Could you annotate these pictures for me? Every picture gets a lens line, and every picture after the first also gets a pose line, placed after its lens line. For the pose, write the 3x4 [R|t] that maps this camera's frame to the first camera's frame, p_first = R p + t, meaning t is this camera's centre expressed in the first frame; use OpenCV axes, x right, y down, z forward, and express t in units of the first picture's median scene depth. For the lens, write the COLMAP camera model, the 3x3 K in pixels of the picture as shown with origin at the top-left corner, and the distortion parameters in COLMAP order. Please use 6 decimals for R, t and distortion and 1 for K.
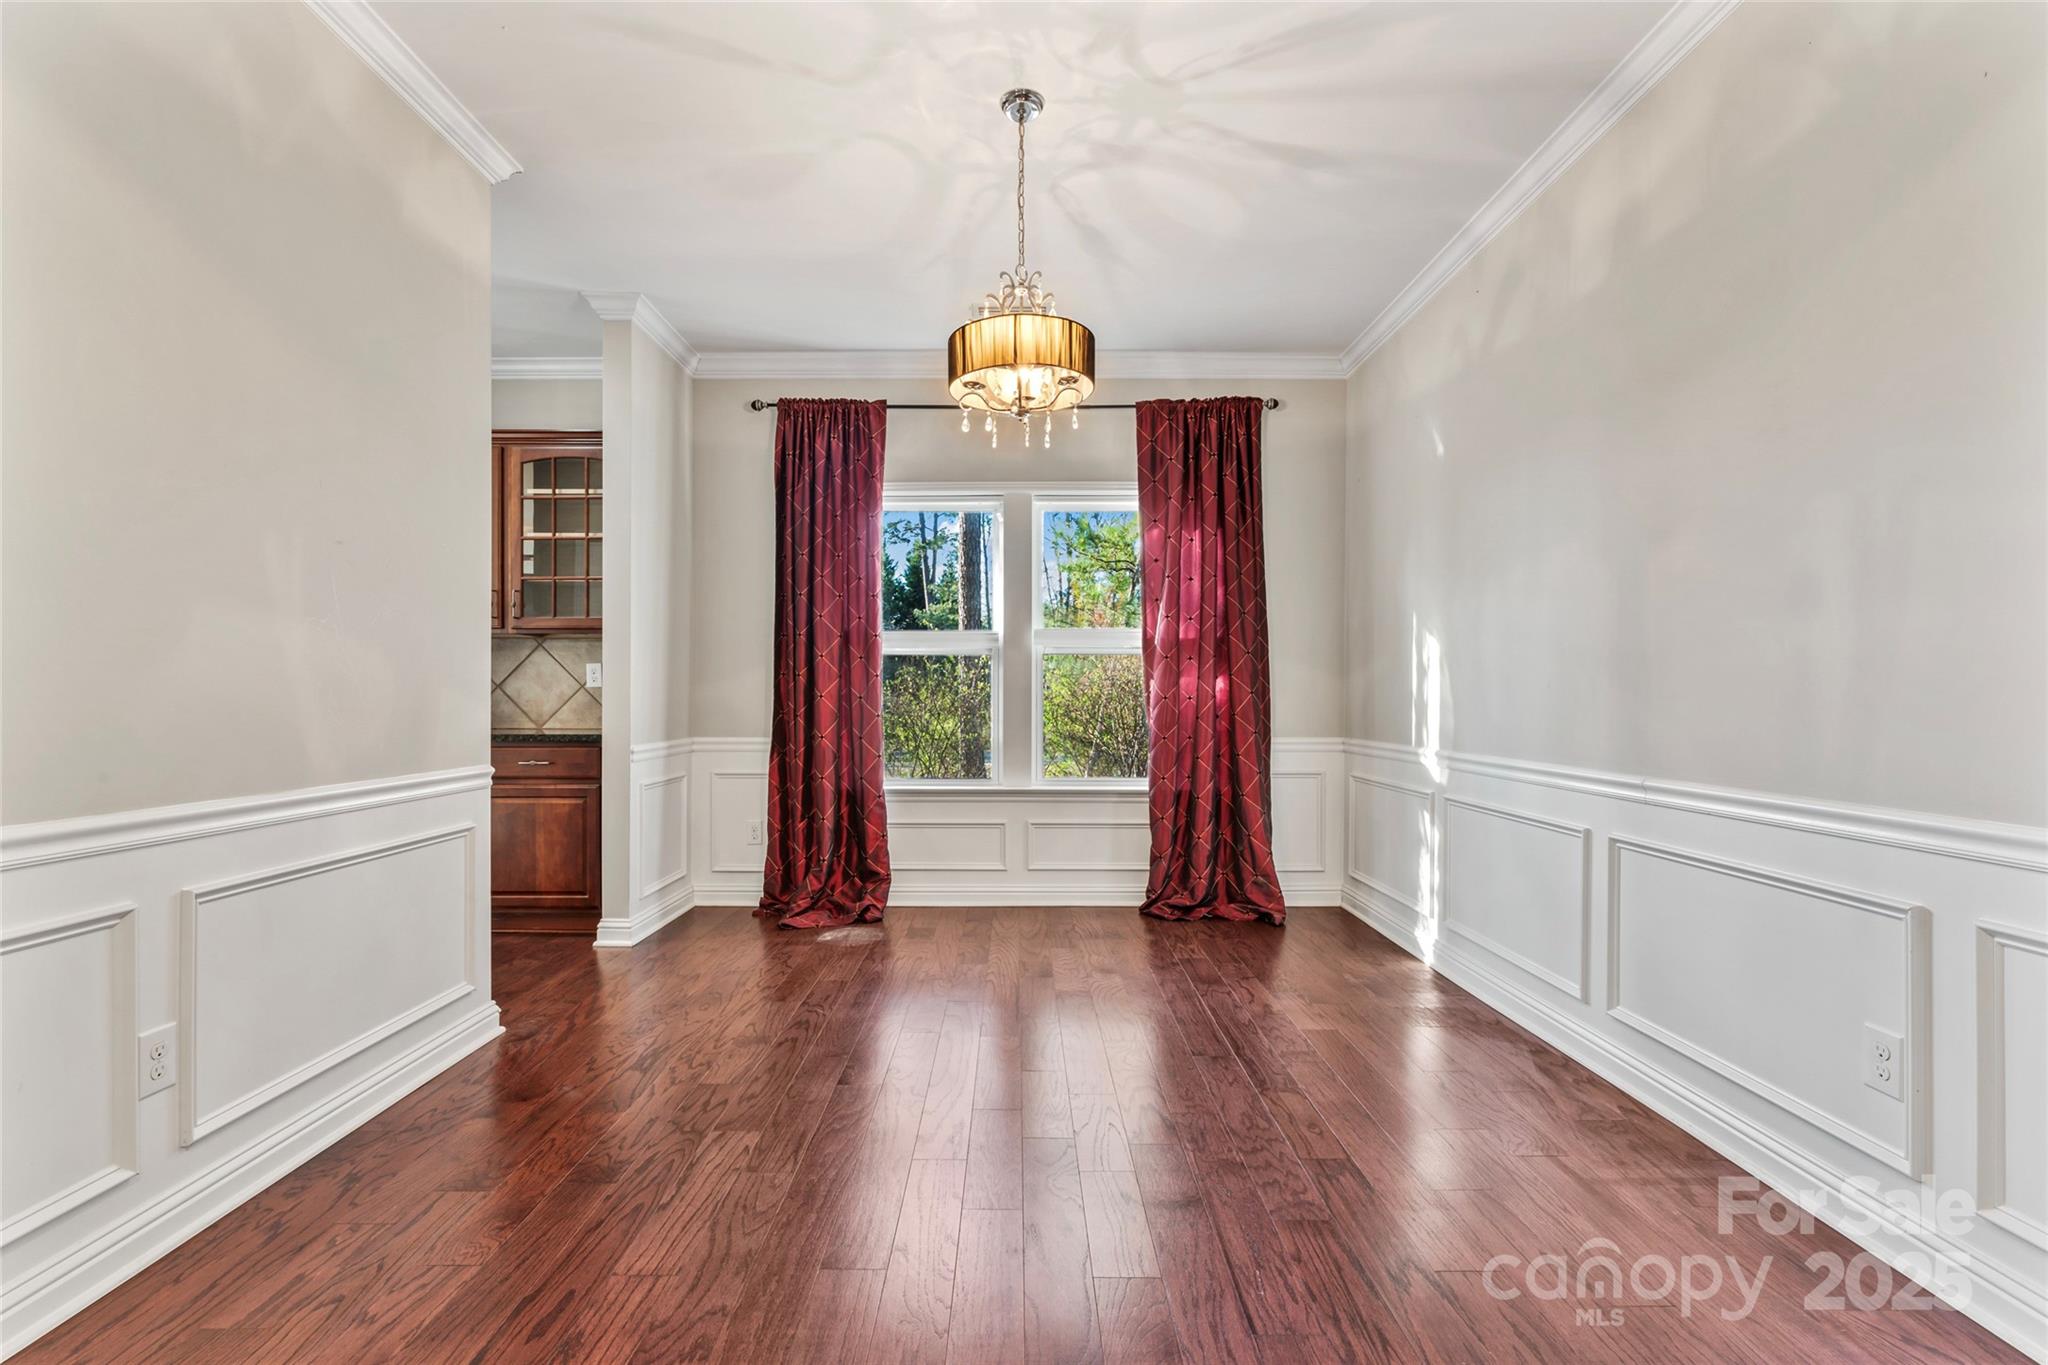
lens RADIAL K [[921.1, 0, 997.5], [0, 921.1, 702.9], [0, 0, 1]] dist [-0.006530, 0.002086]
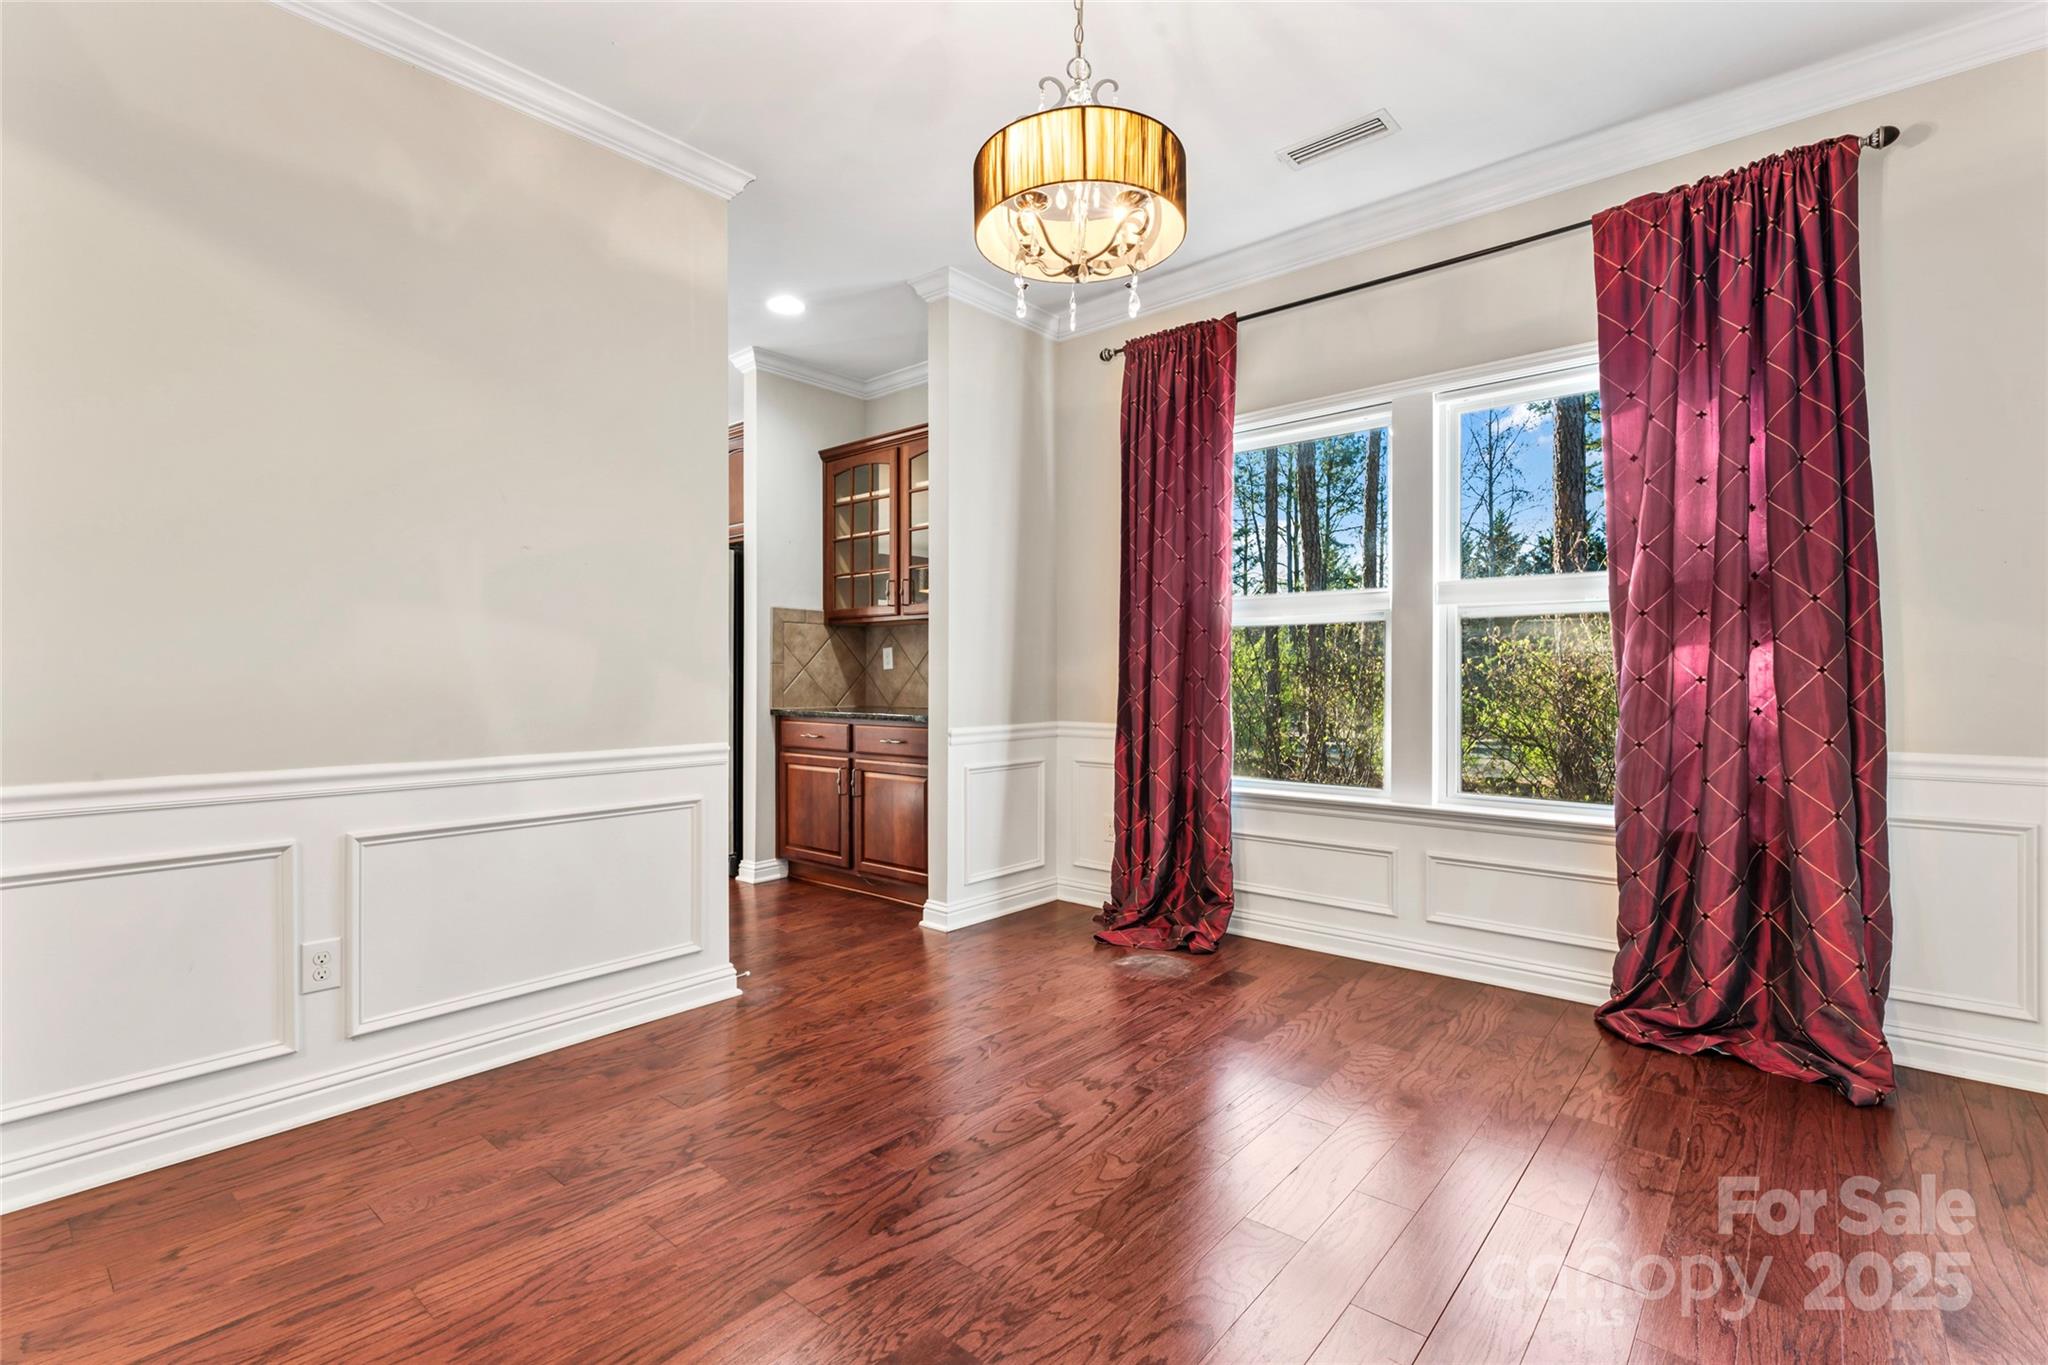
lens RADIAL K [[921.1, 0, 1005.5], [0, 921.1, 679.1], [0, 0, 1]] dist [-0.006530, 0.002086]
pose [[0.763381, 0.000336, -0.645948, 0.251835], [-0.002517, 0.999994, -0.002455, -0.003024], [0.645943, 0.003500, 0.763378, 0.253720]]
